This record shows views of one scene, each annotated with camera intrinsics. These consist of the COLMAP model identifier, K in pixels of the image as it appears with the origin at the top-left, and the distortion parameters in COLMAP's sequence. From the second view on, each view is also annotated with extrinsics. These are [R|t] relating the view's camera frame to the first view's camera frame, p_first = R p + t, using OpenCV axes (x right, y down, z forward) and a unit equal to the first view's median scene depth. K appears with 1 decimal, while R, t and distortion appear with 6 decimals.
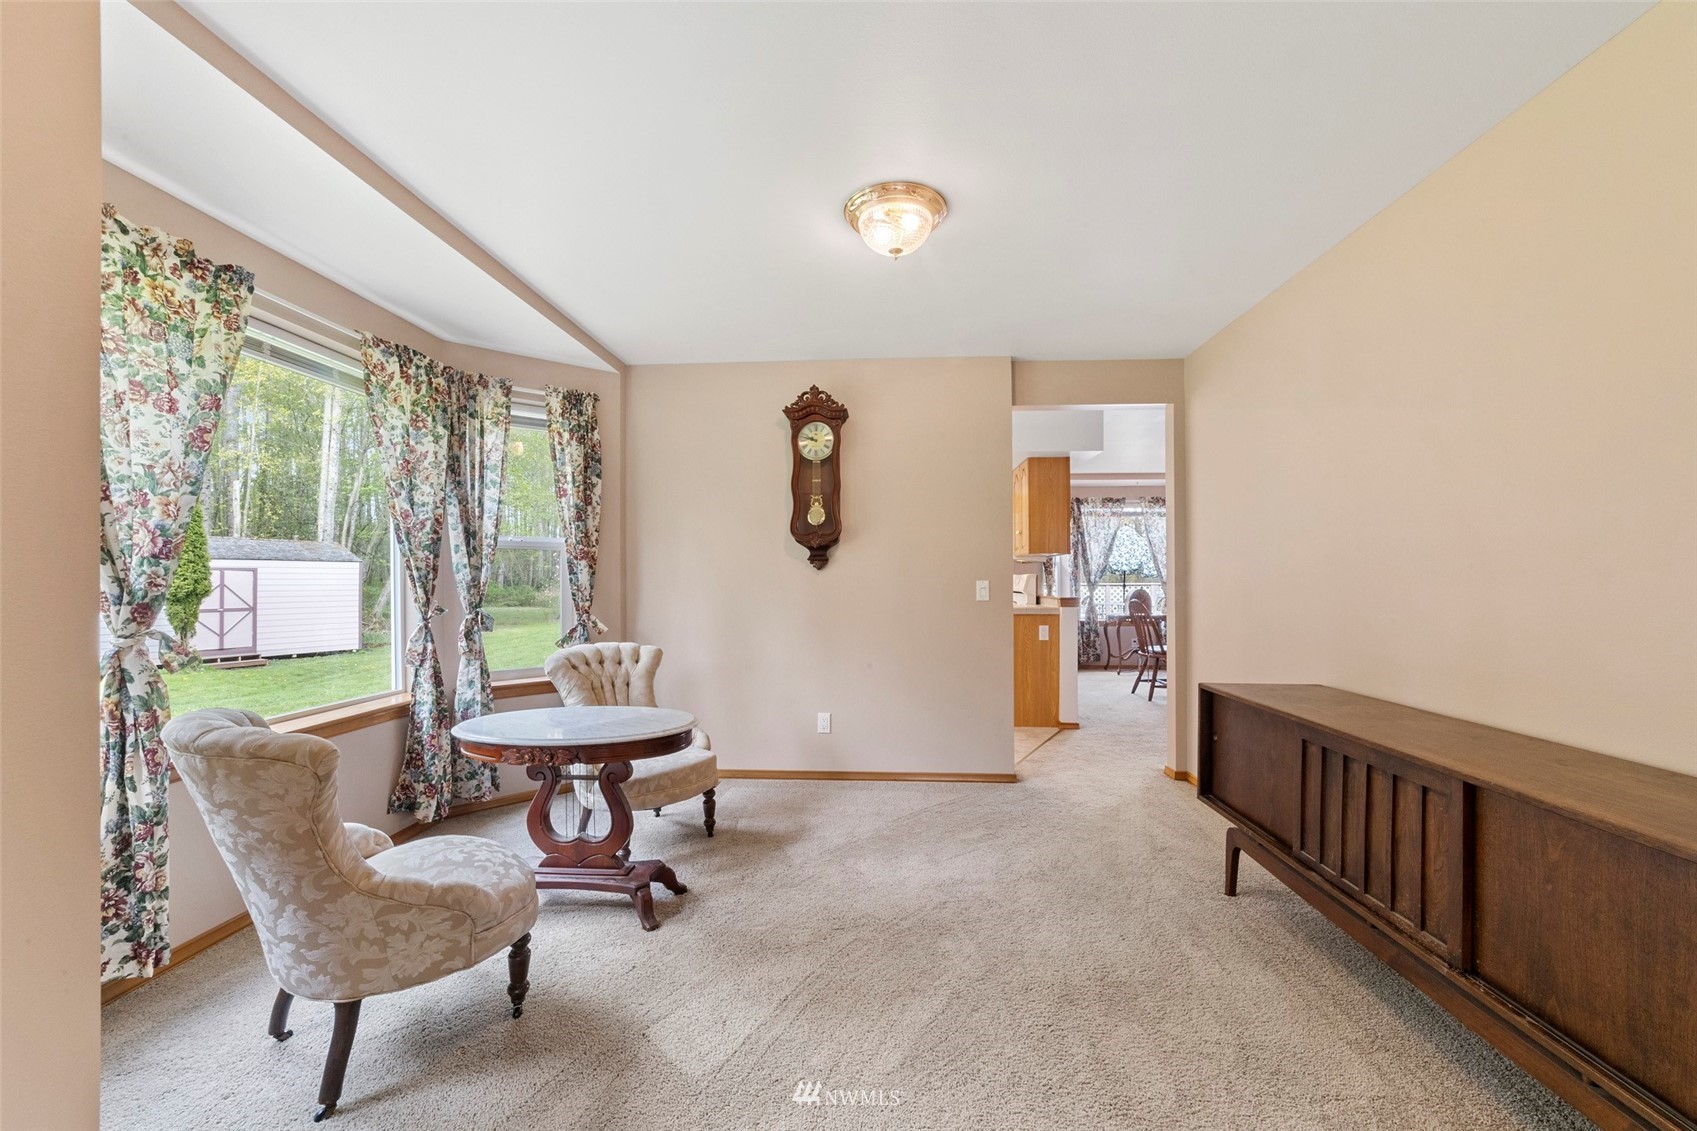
lens RADIAL K [[665.7, 0, 859.5], [0, 665.7, 570.2], [0, 0, 1]] dist [-0.018386, 0.007195]
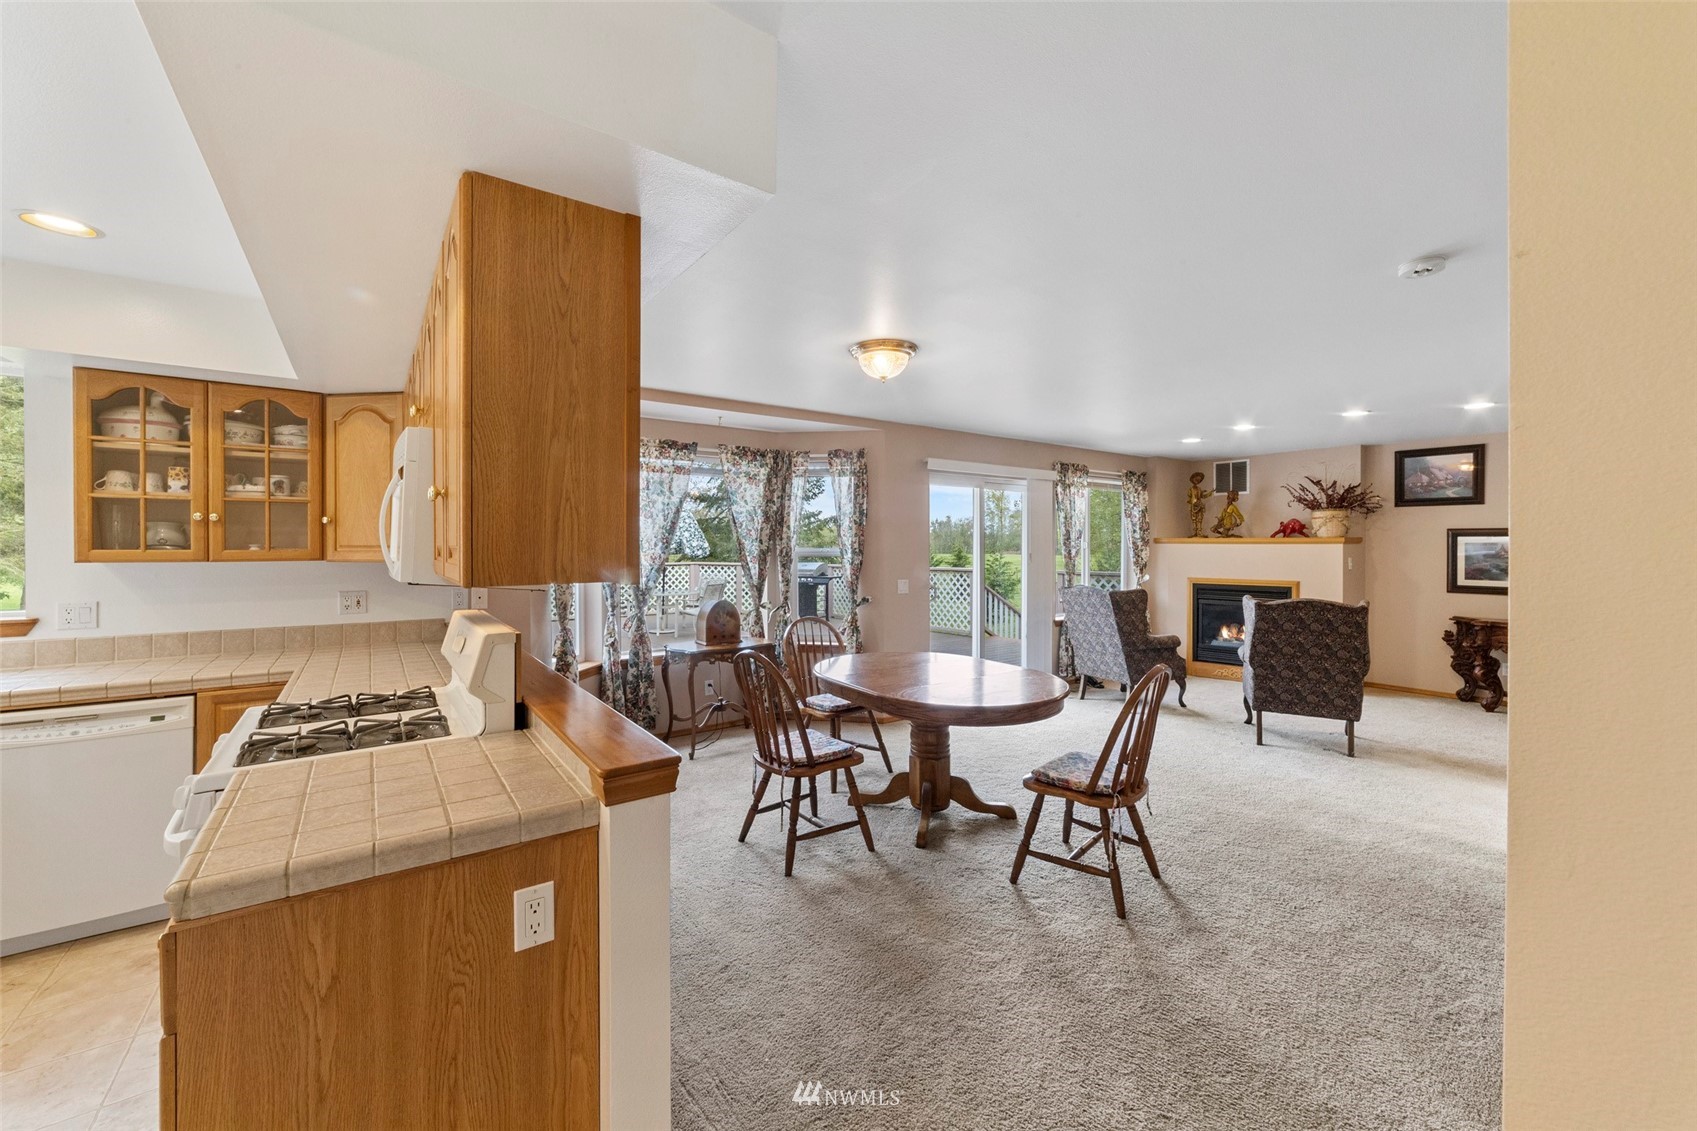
lens RADIAL K [[664.2, 0, 848.9], [0, 664.2, 546.8], [0, 0, 1]] dist [-0.027307, 0.010963]
pose [[0.773882, -0.000543, 0.633330, 0.144498], [-0.007642, 0.999919, 0.010195, -0.026732], [-0.633284, -0.012729, 0.773815, 0.501153]]
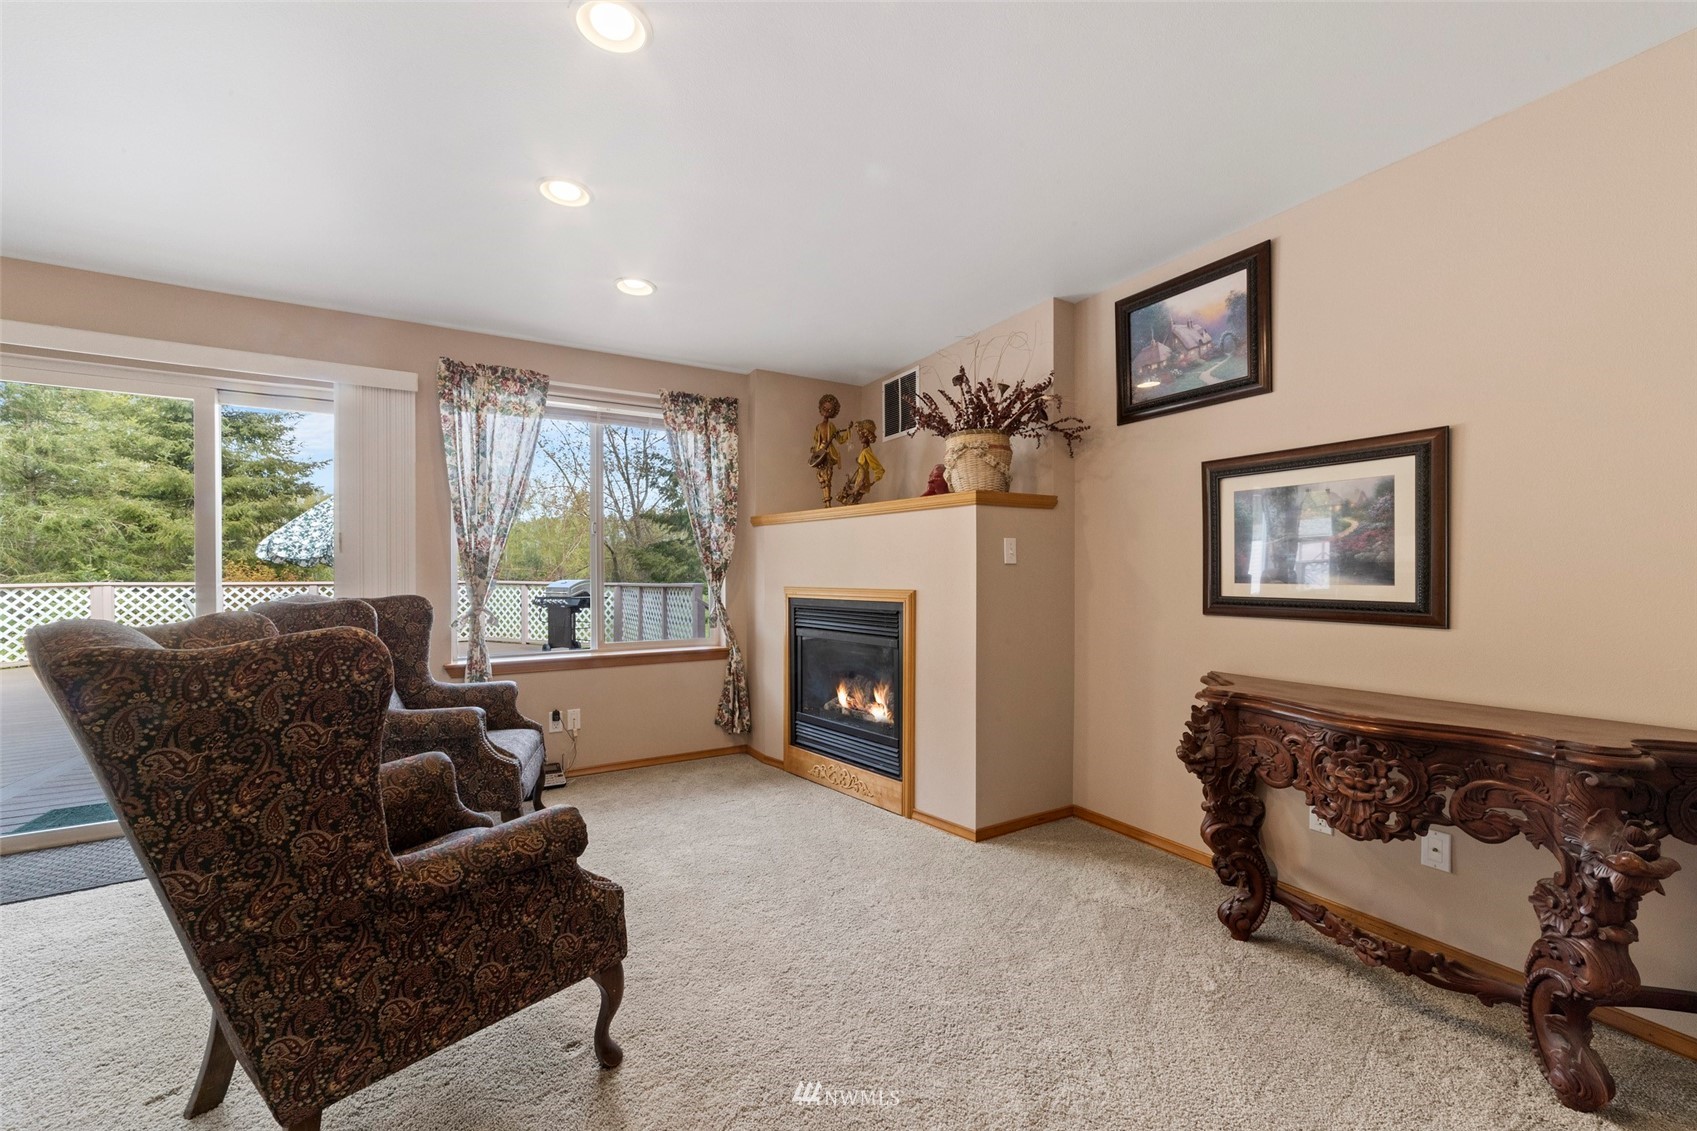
lens RADIAL K [[665.7, 0, 859.5], [0, 665.7, 570.2], [0, 0, 1]] dist [-0.018386, 0.007195]
pose [[0.835085, 0.002037, 0.550118, 0.869646], [-0.004879, 0.999981, 0.003703, 0.007851], [-0.550100, -0.005776, 0.835079, 0.471113]]
